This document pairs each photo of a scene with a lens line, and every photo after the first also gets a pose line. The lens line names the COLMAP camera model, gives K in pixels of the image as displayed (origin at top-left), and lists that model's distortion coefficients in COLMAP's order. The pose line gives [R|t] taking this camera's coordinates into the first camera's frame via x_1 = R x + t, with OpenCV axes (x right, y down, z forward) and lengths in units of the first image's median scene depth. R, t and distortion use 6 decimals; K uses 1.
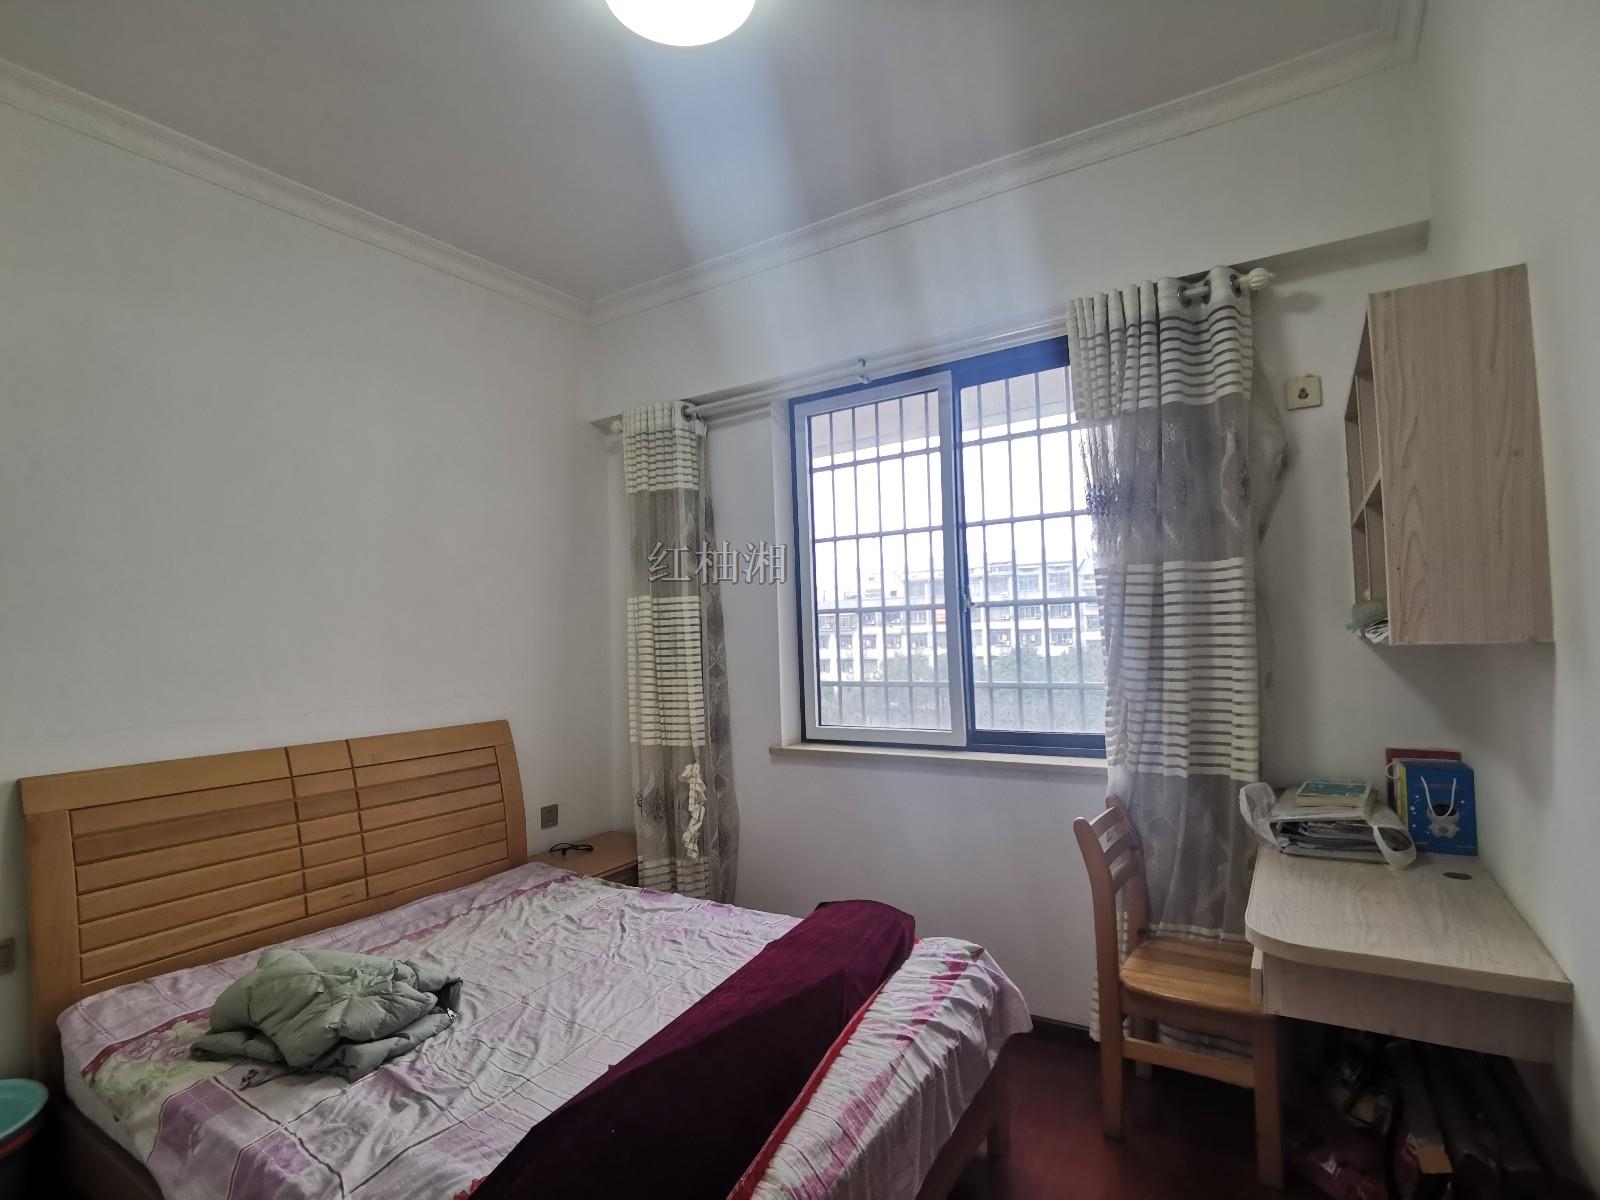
lens RADIAL K [[801.8, 0, 794.7], [0, 801.8, 601.9], [0, 0, 1]] dist [-0.003627, -0.005725]
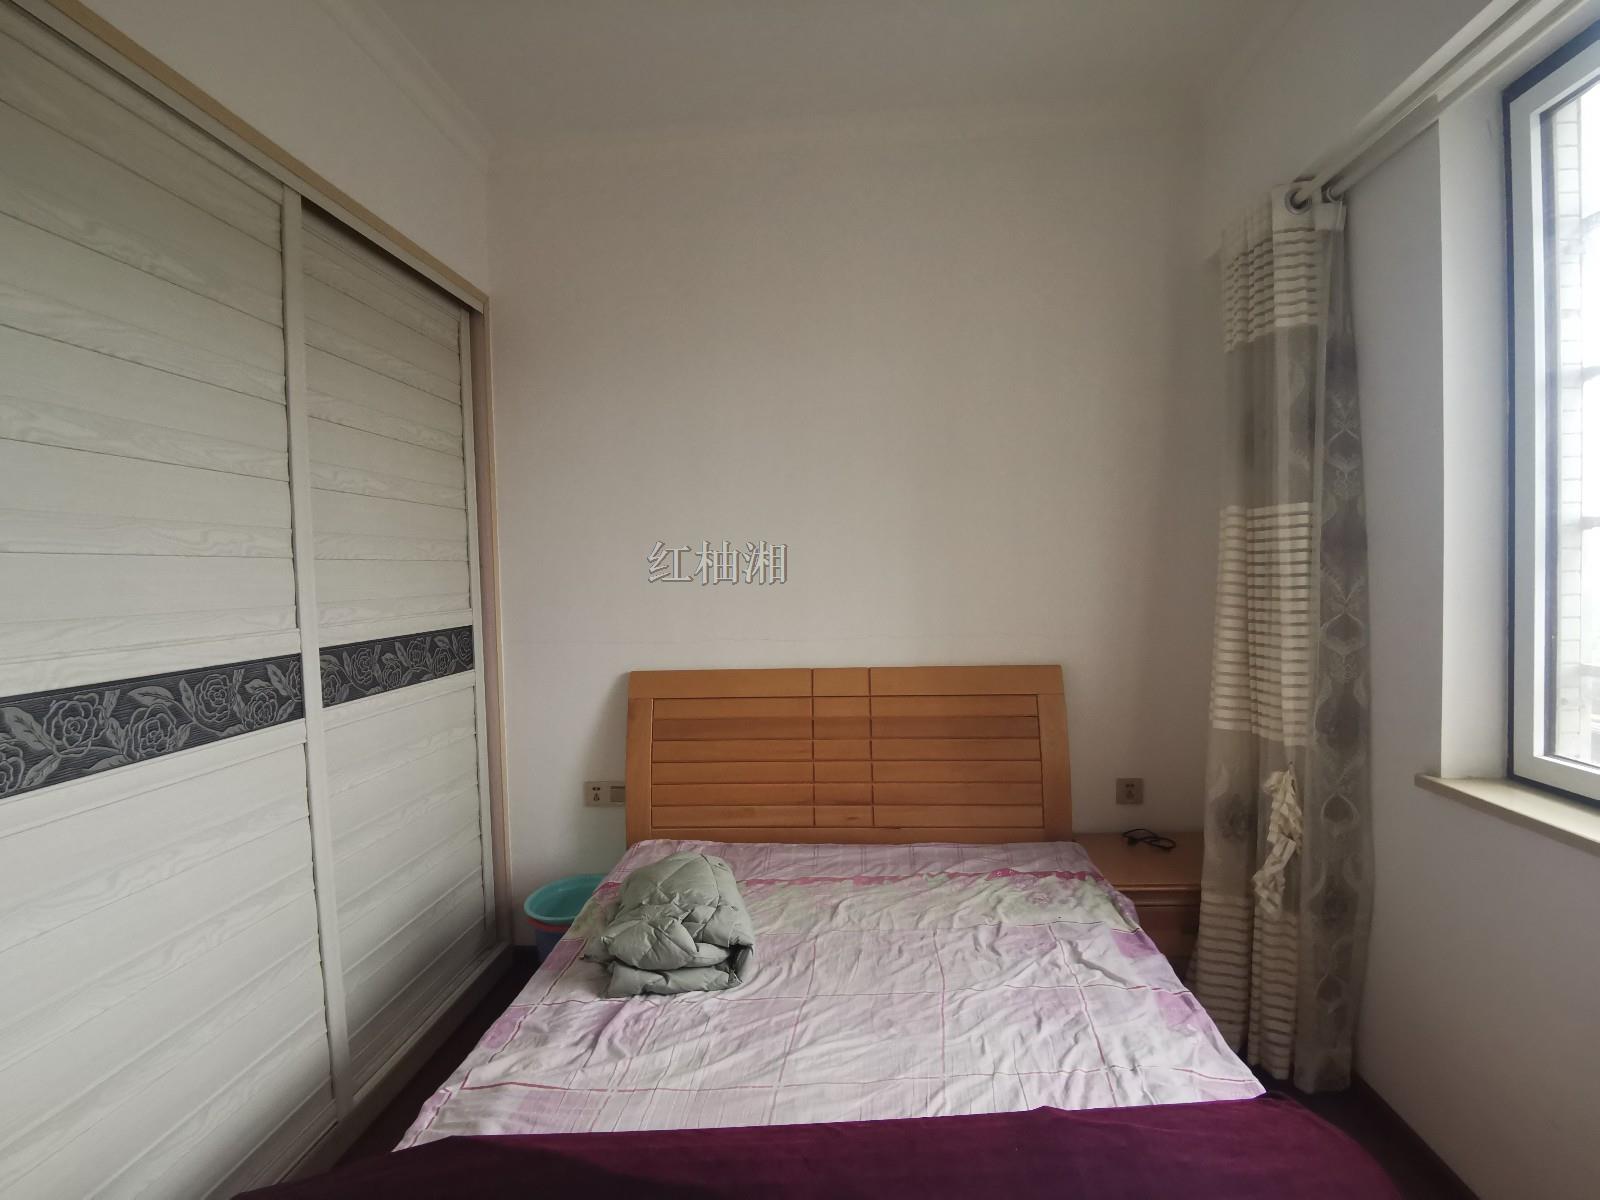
lens RADIAL K [[801.8, 0, 799.3], [0, 801.8, 604.6], [0, 0, 1]] dist [-0.003627, -0.005725]
pose [[0.481687, 0.057868, -0.874431, 0.263567], [0.044421, 0.994922, 0.090312, -0.003317], [0.875217, -0.082345, 0.476670, 0.419020]]
